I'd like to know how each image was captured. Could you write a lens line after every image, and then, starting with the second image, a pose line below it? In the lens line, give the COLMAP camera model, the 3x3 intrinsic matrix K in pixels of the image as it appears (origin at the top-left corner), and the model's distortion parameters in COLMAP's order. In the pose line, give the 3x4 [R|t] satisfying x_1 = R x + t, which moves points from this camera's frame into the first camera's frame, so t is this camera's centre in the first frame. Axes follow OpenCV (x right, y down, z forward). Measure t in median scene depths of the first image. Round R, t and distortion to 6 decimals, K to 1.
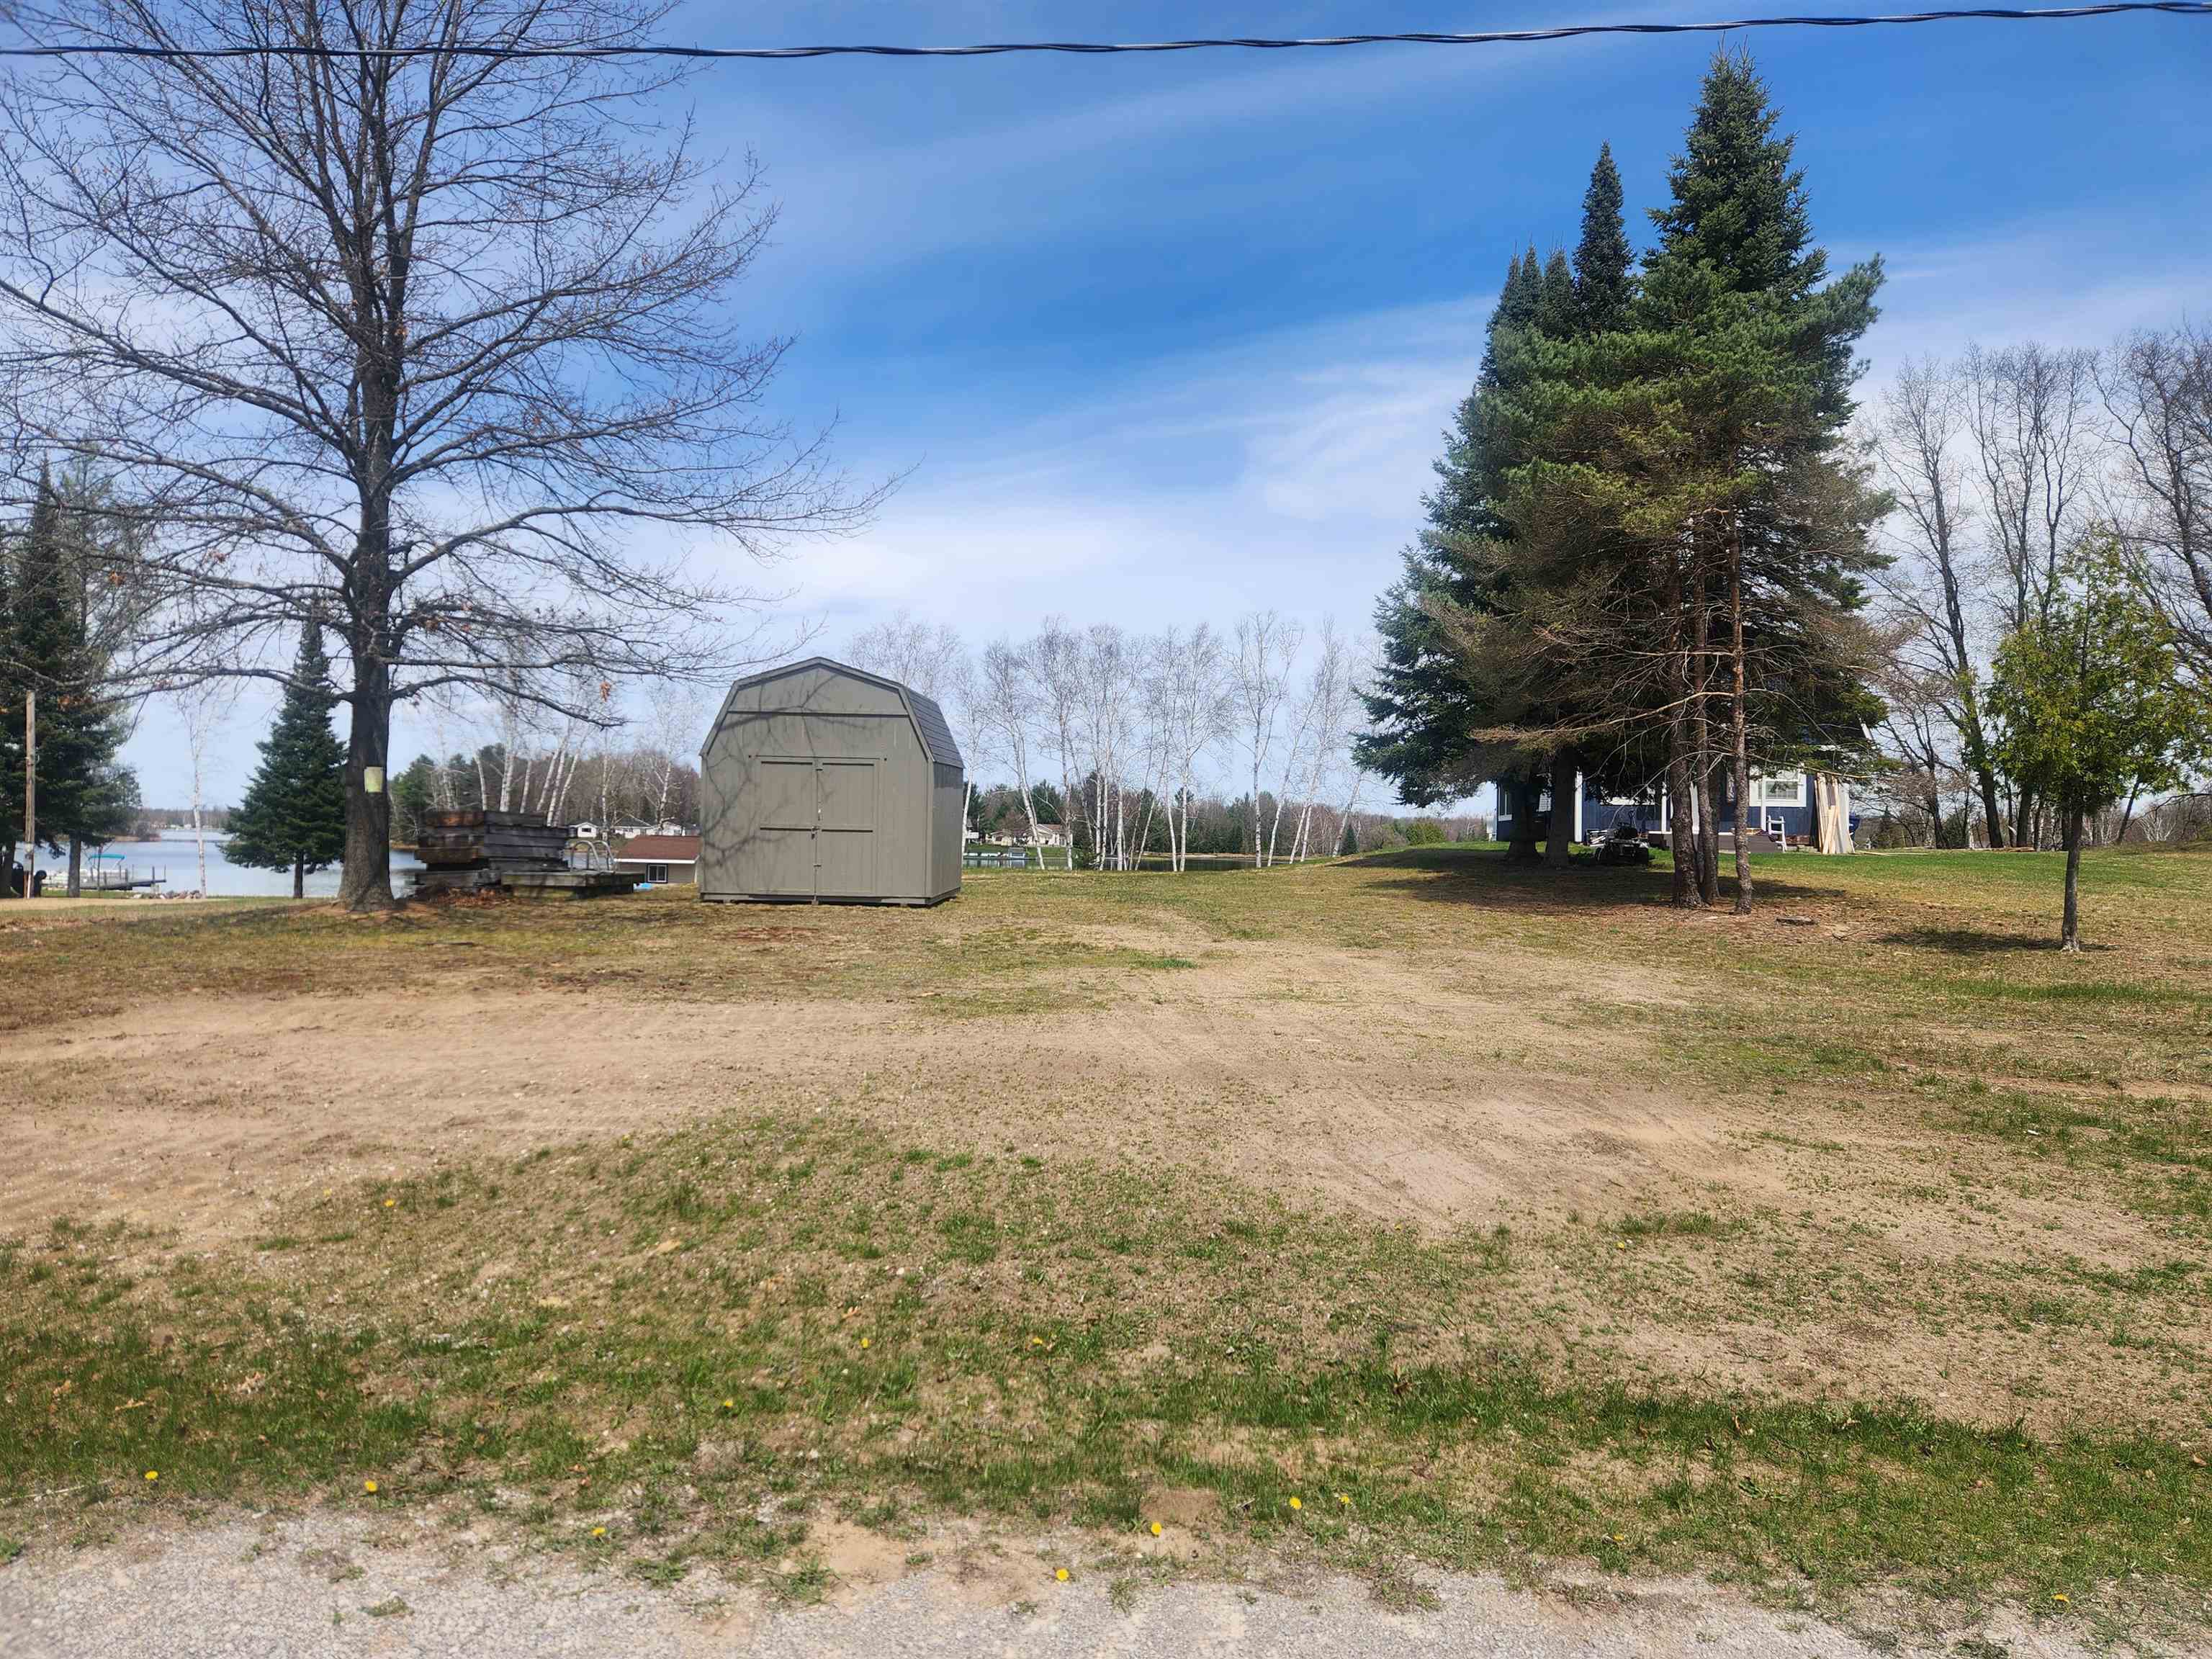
lens RADIAL K [[1486.0, 0, 1146.9], [0, 1486.0, 738.4], [0, 0, 1]] dist [0.049323, 0.000855]
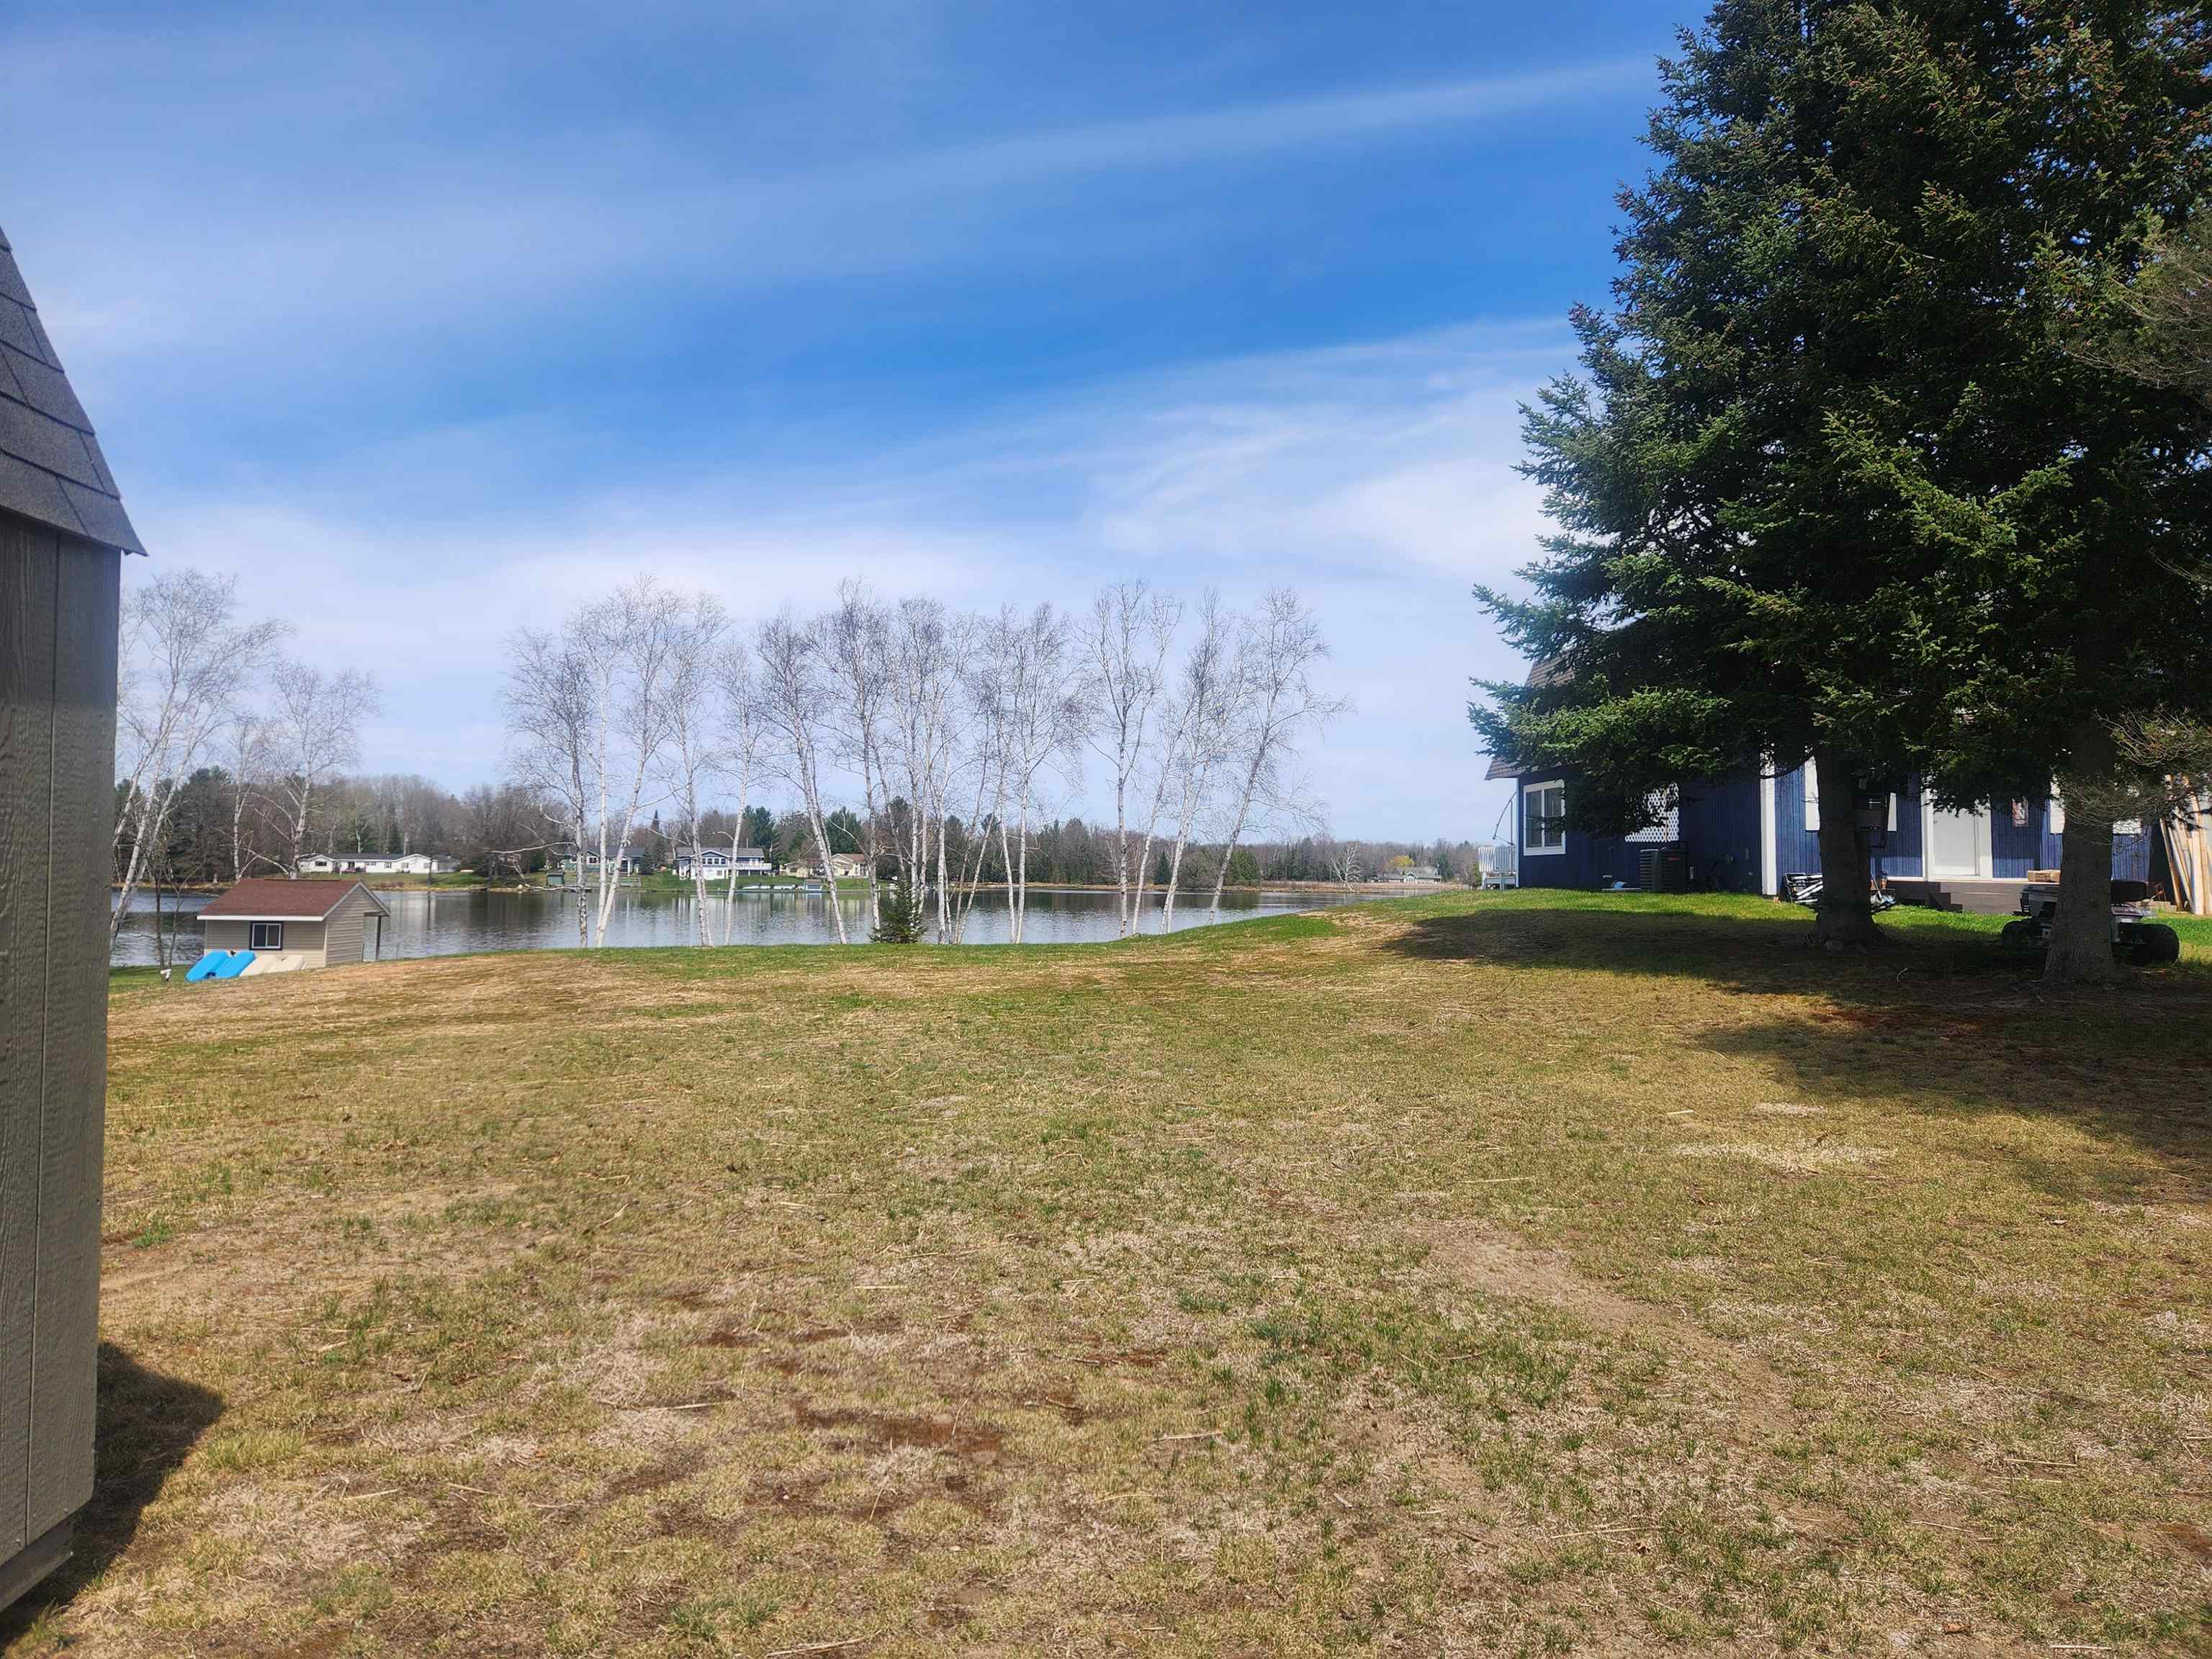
lens RADIAL K [[1514.7, 0, 1103.7], [0, 1514.7, 792.5], [0, 0, 1]] dist [0.075043, -0.058768]
pose [[0.994958, -0.000912, 0.100284, -0.012519], [-0.000920, 0.999833, 0.018225, 0.008974], [-0.100283, -0.018225, 0.994792, 0.199648]]
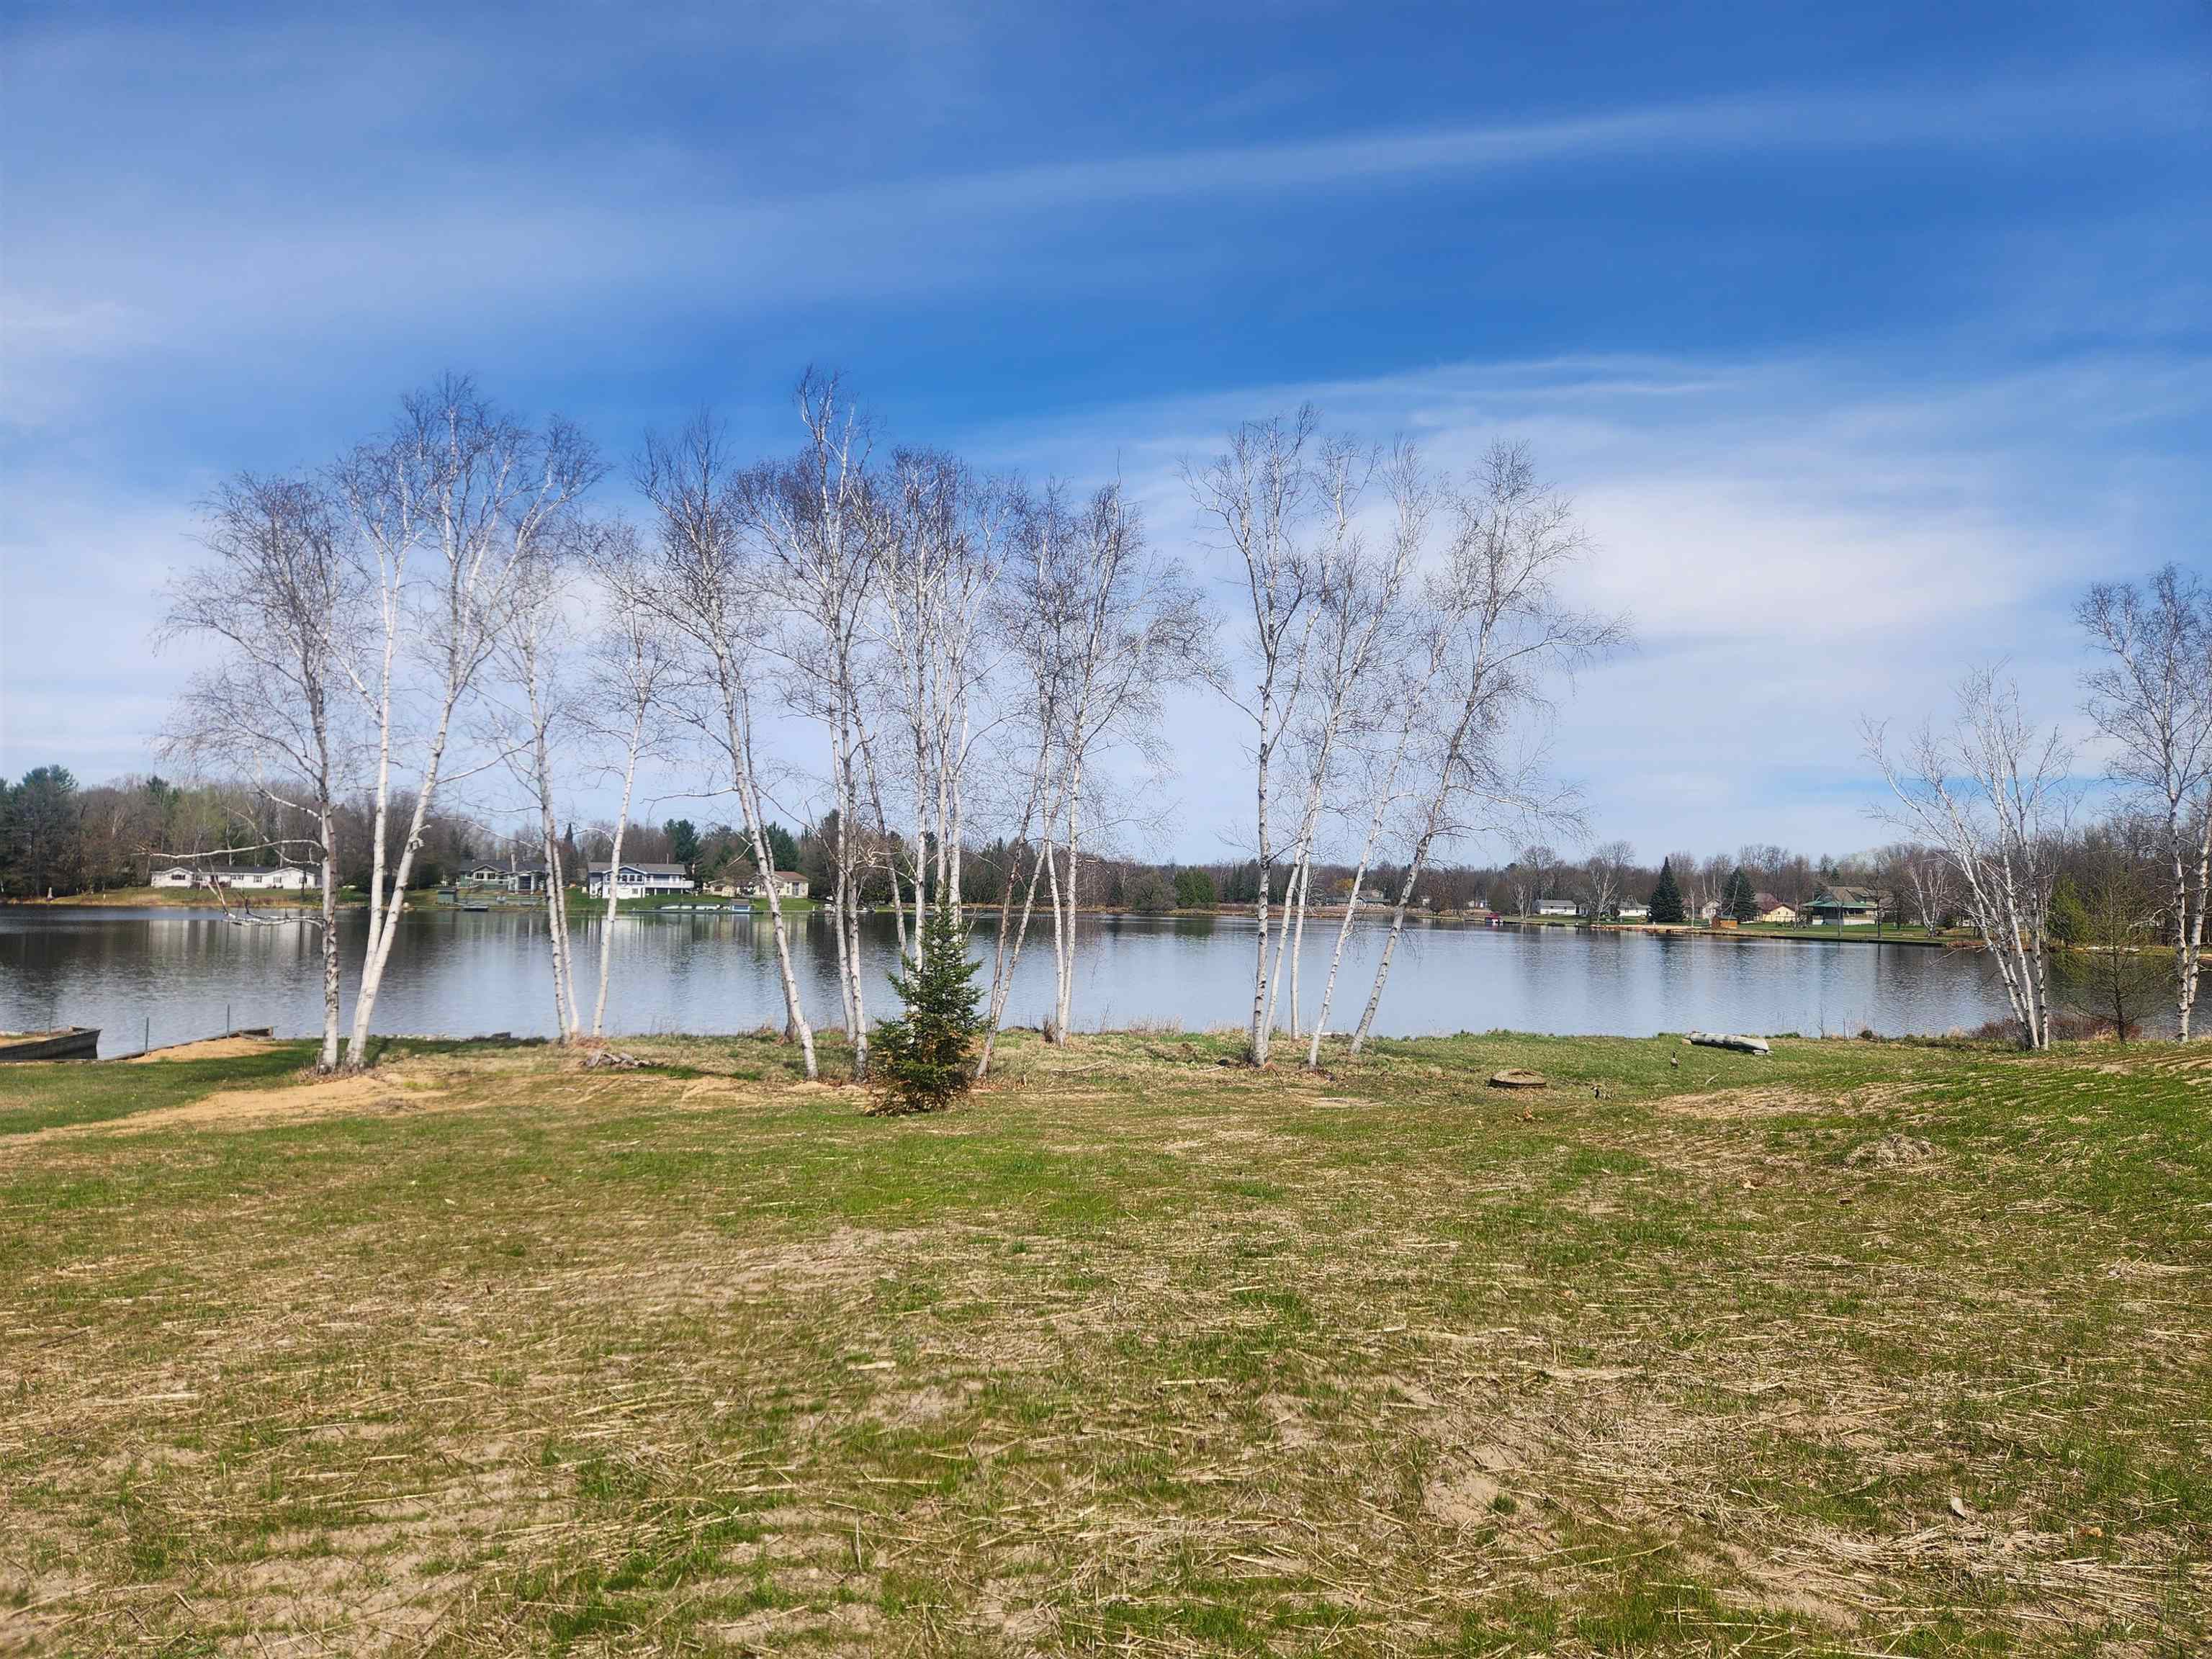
lens RADIAL K [[1487.9, 0, 1109.8], [0, 1487.9, 801.9], [0, 0, 1]] dist [0.079198, -0.054489]
pose [[0.988170, 0.011480, 0.152929, -0.050822], [-0.013067, 0.999871, 0.009377, 0.035276], [-0.152802, -0.011264, 0.988193, 0.605725]]
